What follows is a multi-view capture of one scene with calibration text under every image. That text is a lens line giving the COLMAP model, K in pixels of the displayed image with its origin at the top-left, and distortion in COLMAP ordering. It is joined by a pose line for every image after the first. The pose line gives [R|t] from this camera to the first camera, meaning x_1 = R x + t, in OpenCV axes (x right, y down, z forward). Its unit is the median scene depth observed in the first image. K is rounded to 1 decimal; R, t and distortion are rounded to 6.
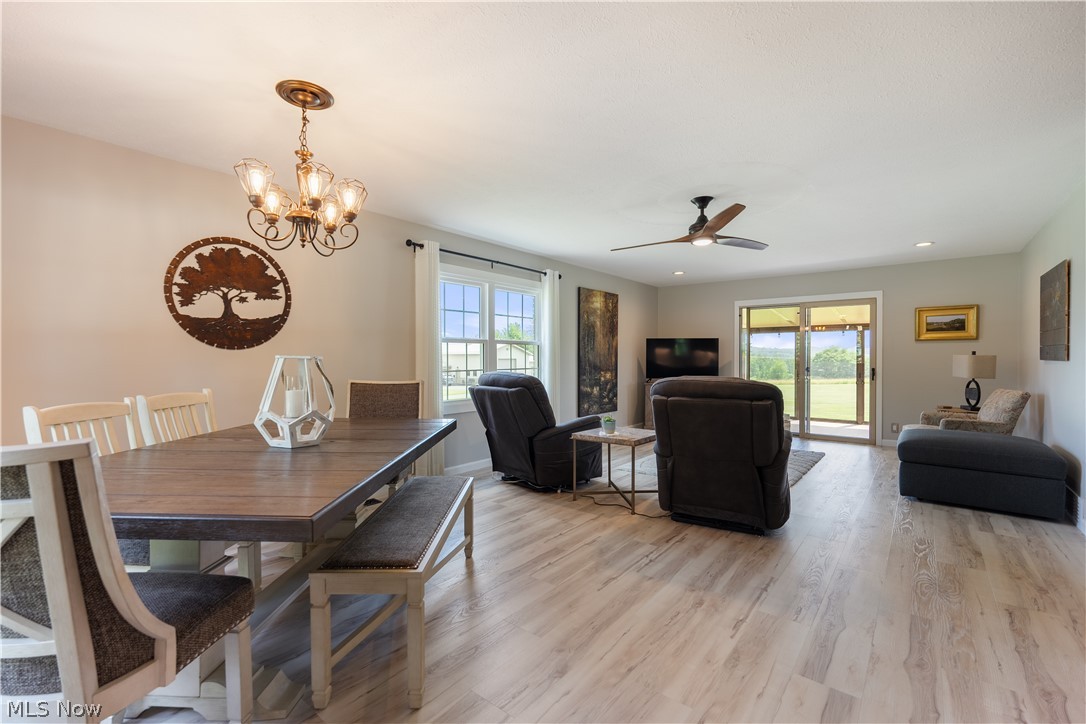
lens RADIAL K [[481.1, 0, 539.9], [0, 481.1, 362.4], [0, 0, 1]] dist [-0.003894, 0.000802]
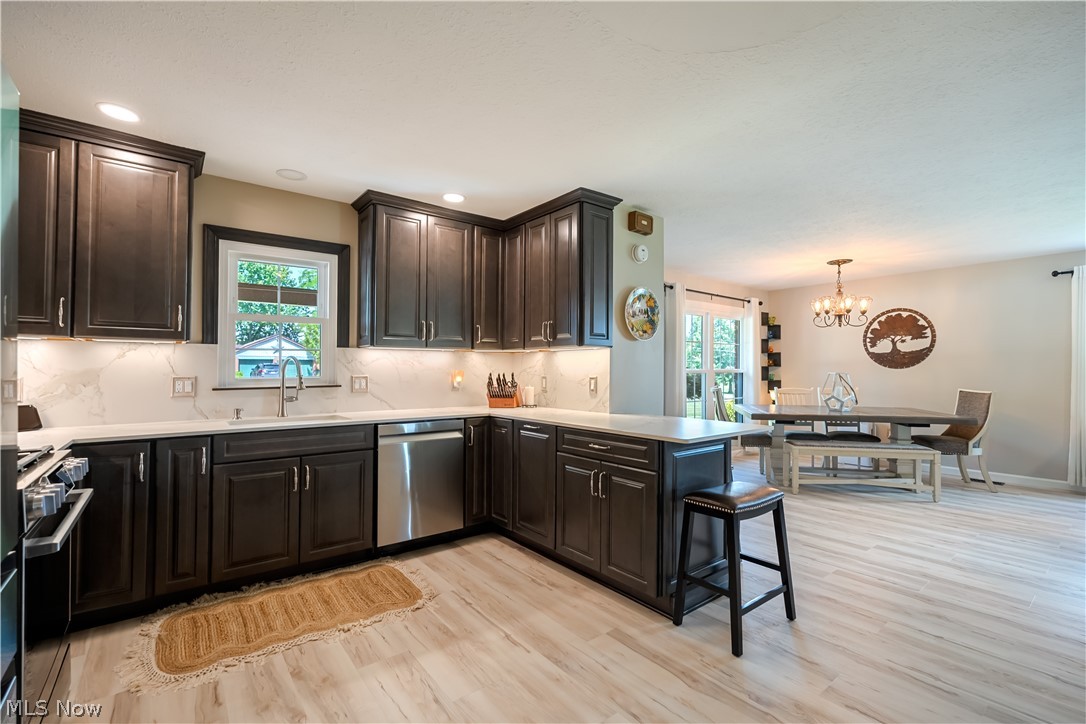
lens RADIAL K [[481.1, 0, 541.9], [0, 481.1, 361.0], [0, 0, 1]] dist [-0.003894, 0.000802]
pose [[-0.216248, -0.019923, -0.976135, 1.443487], [-0.011522, 0.999774, -0.017853, -0.007961], [0.976270, 0.007386, -0.216429, 0.068623]]
